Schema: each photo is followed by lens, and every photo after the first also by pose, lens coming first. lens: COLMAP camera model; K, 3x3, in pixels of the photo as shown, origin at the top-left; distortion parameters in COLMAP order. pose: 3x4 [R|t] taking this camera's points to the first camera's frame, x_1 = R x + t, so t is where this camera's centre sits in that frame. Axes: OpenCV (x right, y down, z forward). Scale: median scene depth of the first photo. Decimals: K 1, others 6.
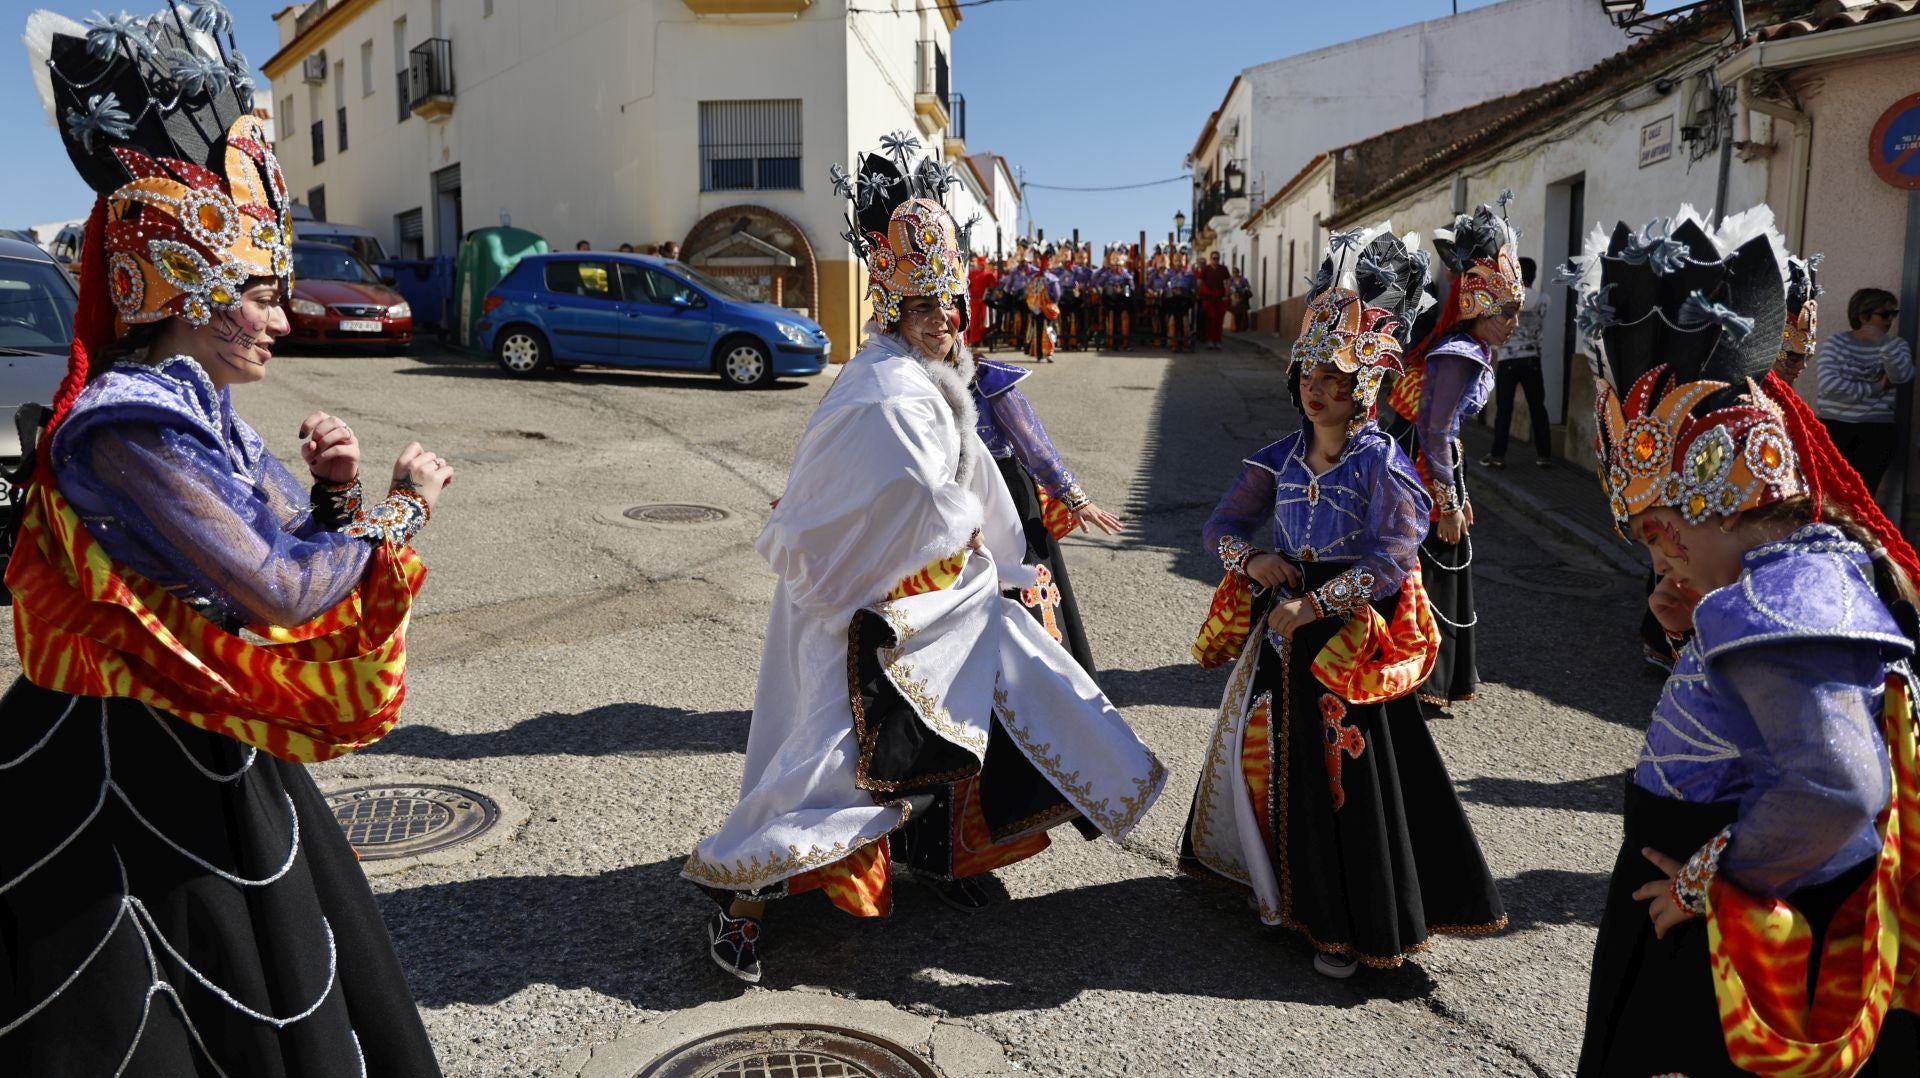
lens RADIAL K [[1491.2, 0, 961.3], [0, 1491.2, 558.0], [0, 0, 1]] dist [-0.079849, 0.096498]
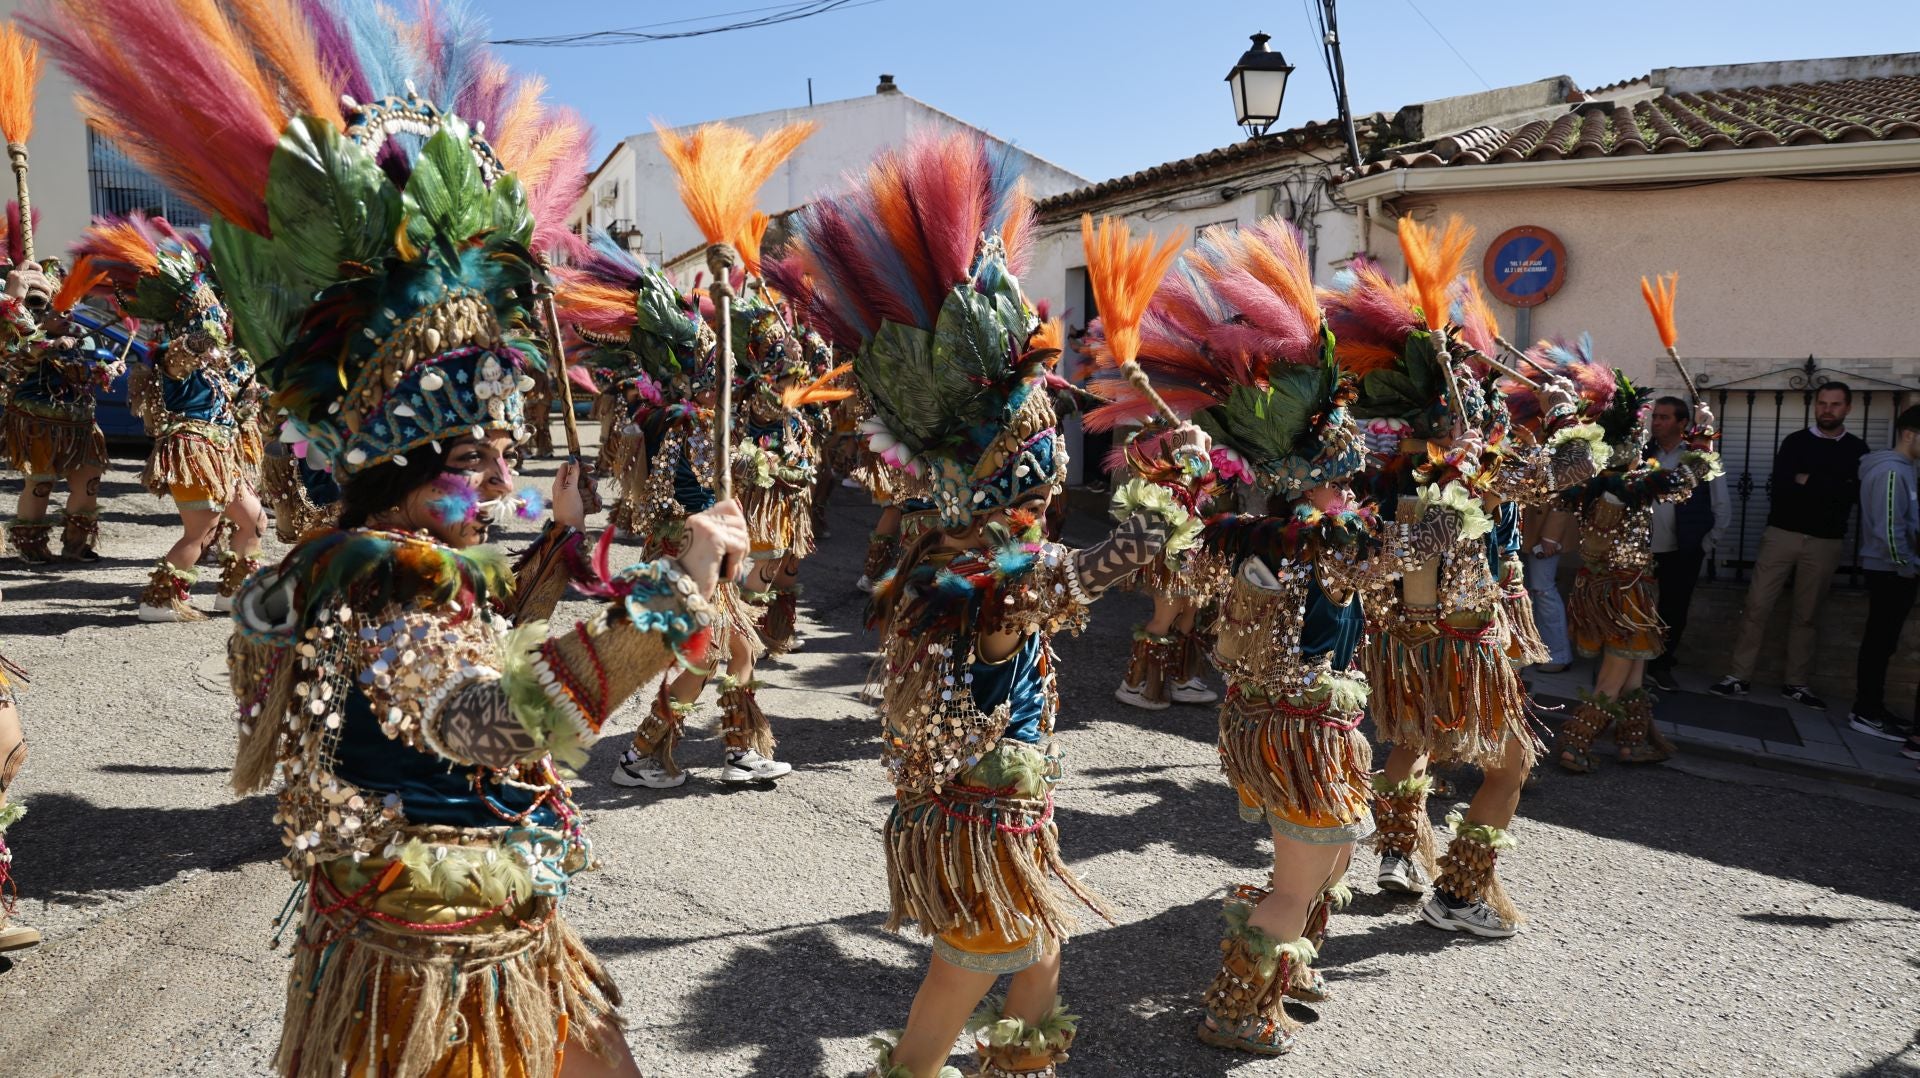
lens RADIAL K [[1305.5, 0, 972.6], [0, 1305.5, 538.9], [0, 0, 1]] dist [-0.100226, 0.069326]
pose [[0.876215, -0.042499, 0.480042, -0.088059], [0.052893, 0.998567, -0.008140, -0.030146], [-0.479008, 0.032523, 0.877208, 0.118138]]
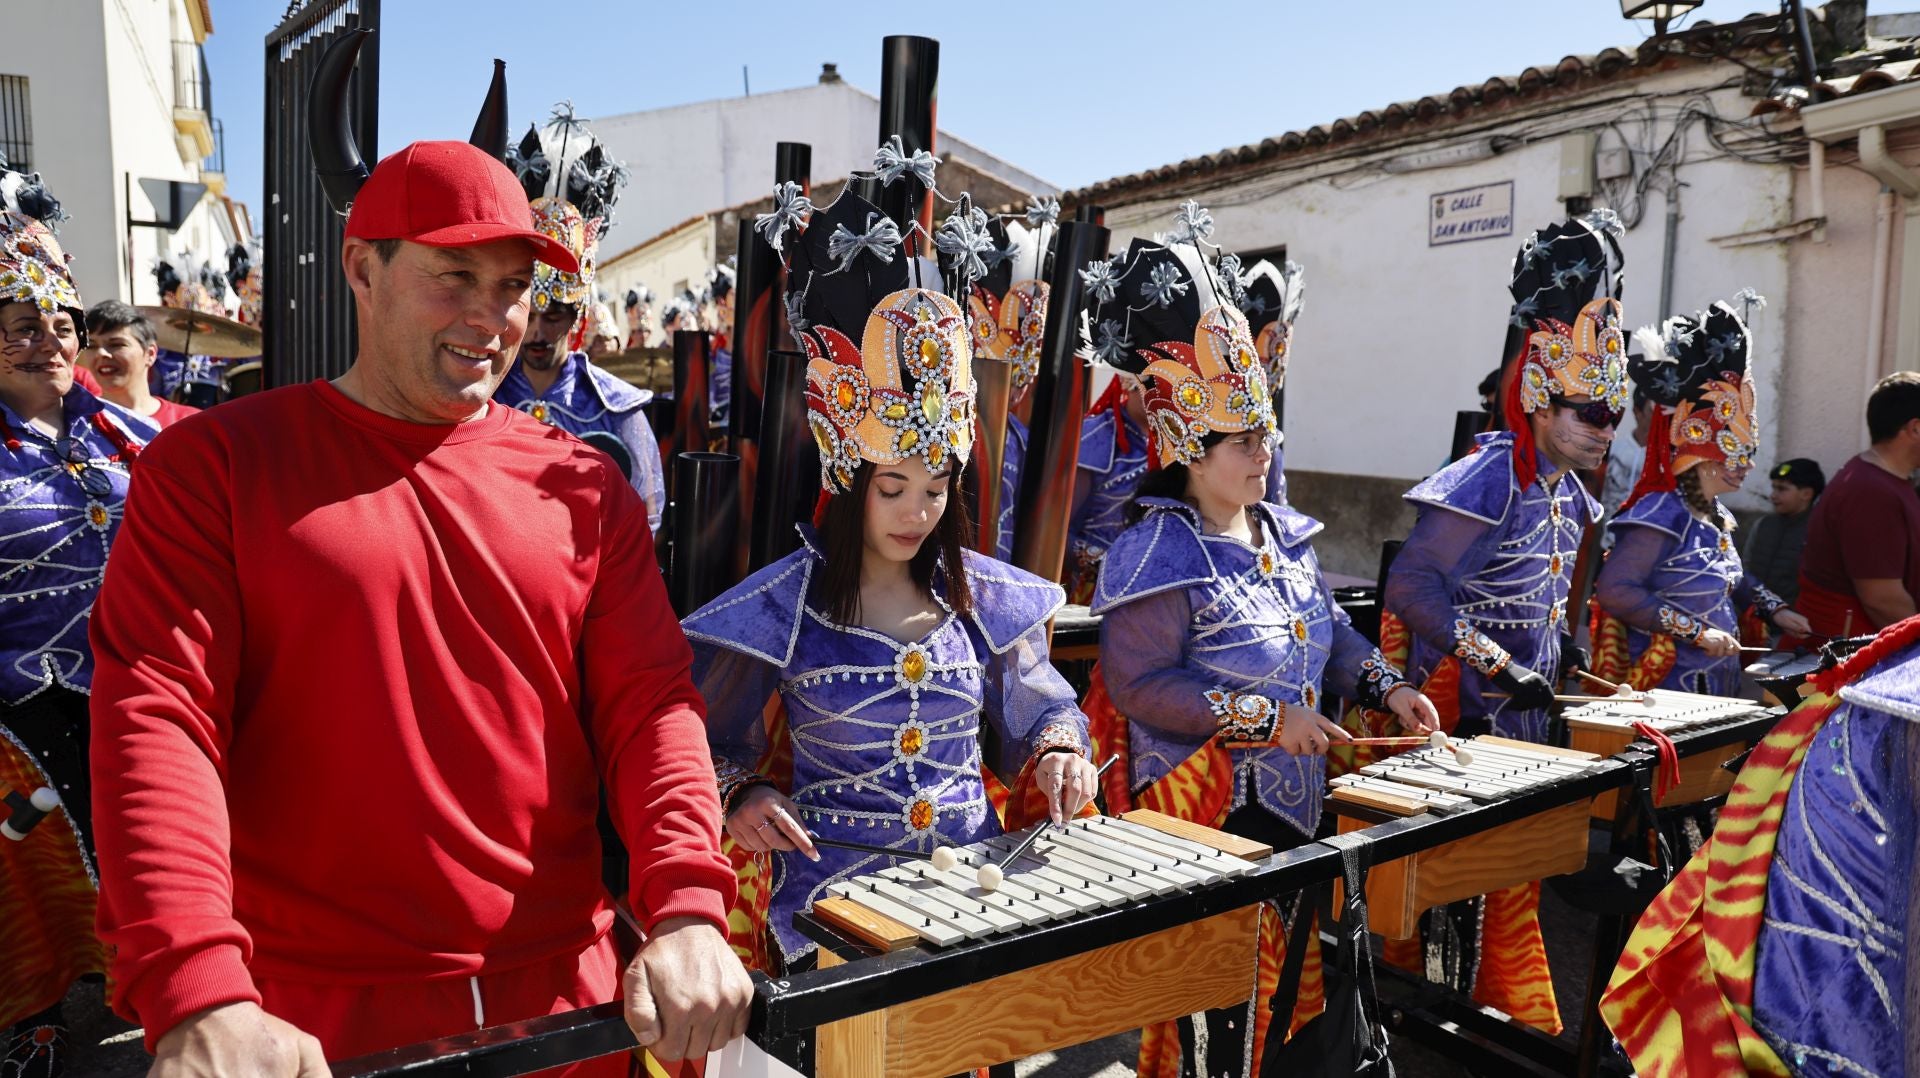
lens RADIAL K [[1293.3, 0, 971.8], [0, 1293.3, 536.7], [0, 0, 1]] dist [-0.095128, 0.066544]
pose [[0.837628, -0.053647, 0.543601, -0.066339], [0.072213, 0.997306, -0.012851, -0.062303], [-0.541447, 0.050019, 0.839245, 0.298198]]
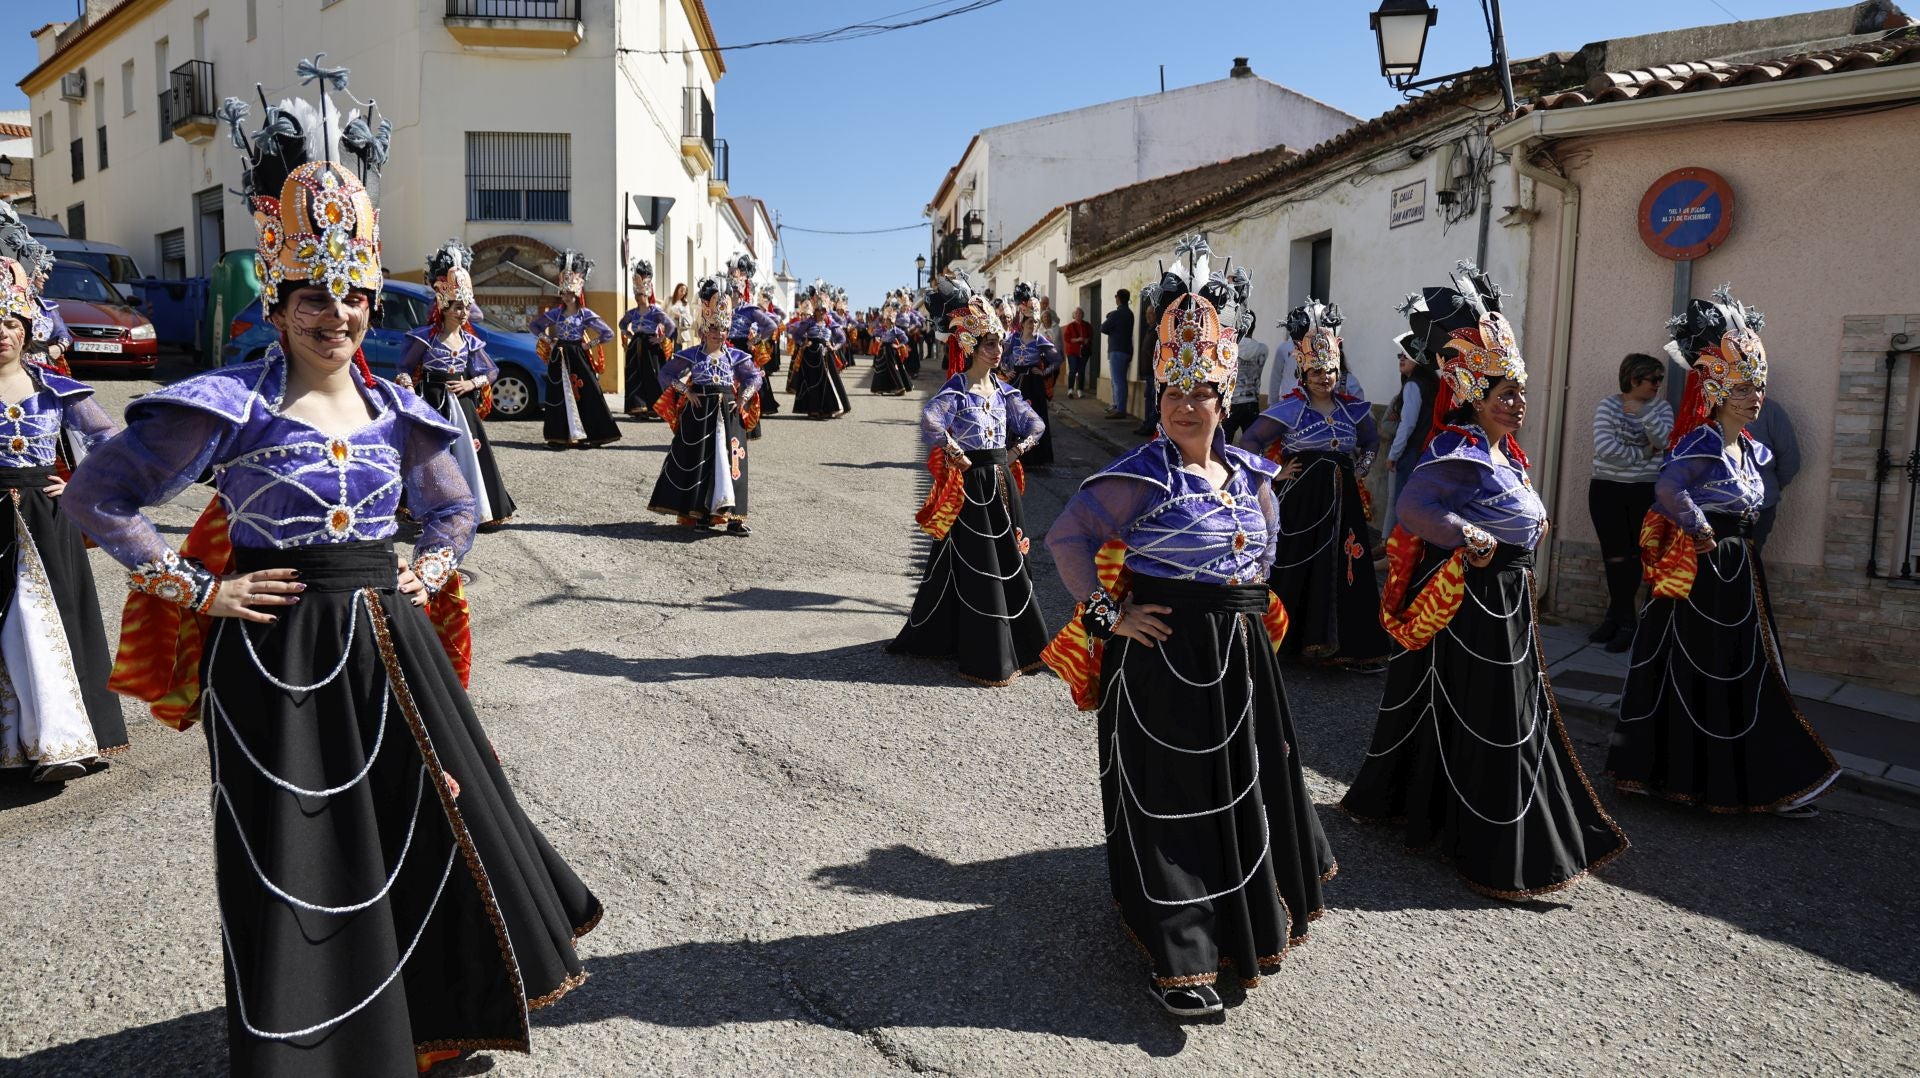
lens RADIAL K [[1305.5, 0, 972.6], [0, 1305.5, 538.9], [0, 0, 1]] dist [-0.100226, 0.069326]
pose [[0.981669, -0.004733, 0.190534, -0.005196], [0.007191, 0.999900, -0.012212, -0.017581], [-0.190457, 0.013358, 0.981605, 0.080793]]
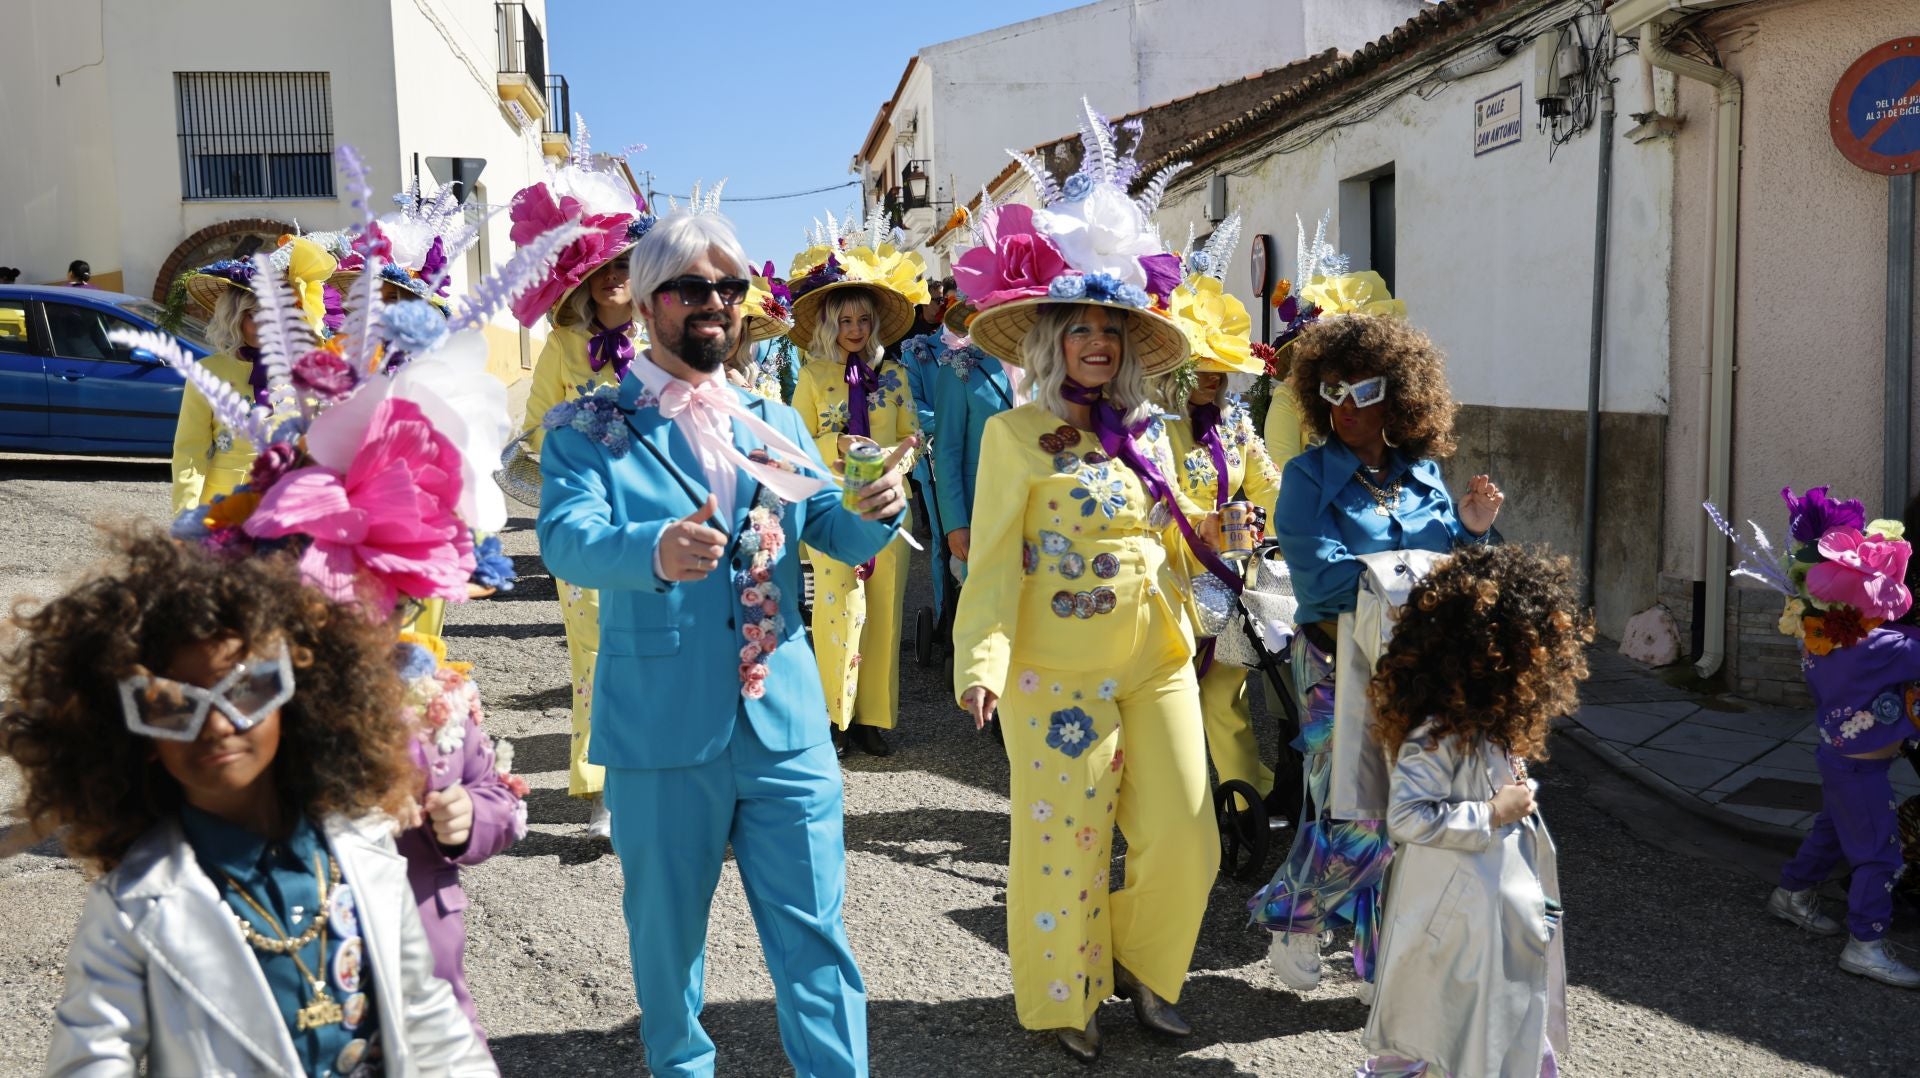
lens RADIAL K [[1796.1, 0, 970.7], [0, 1796.1, 544.4], [0, 0, 1]] dist [-0.025600, 0.147108]
pose [[0.977658, -0.043360, 0.205681, 0.007930], [0.054495, 0.997322, -0.048783, -0.020029], [-0.203015, 0.058901, 0.977402, 0.091065]]
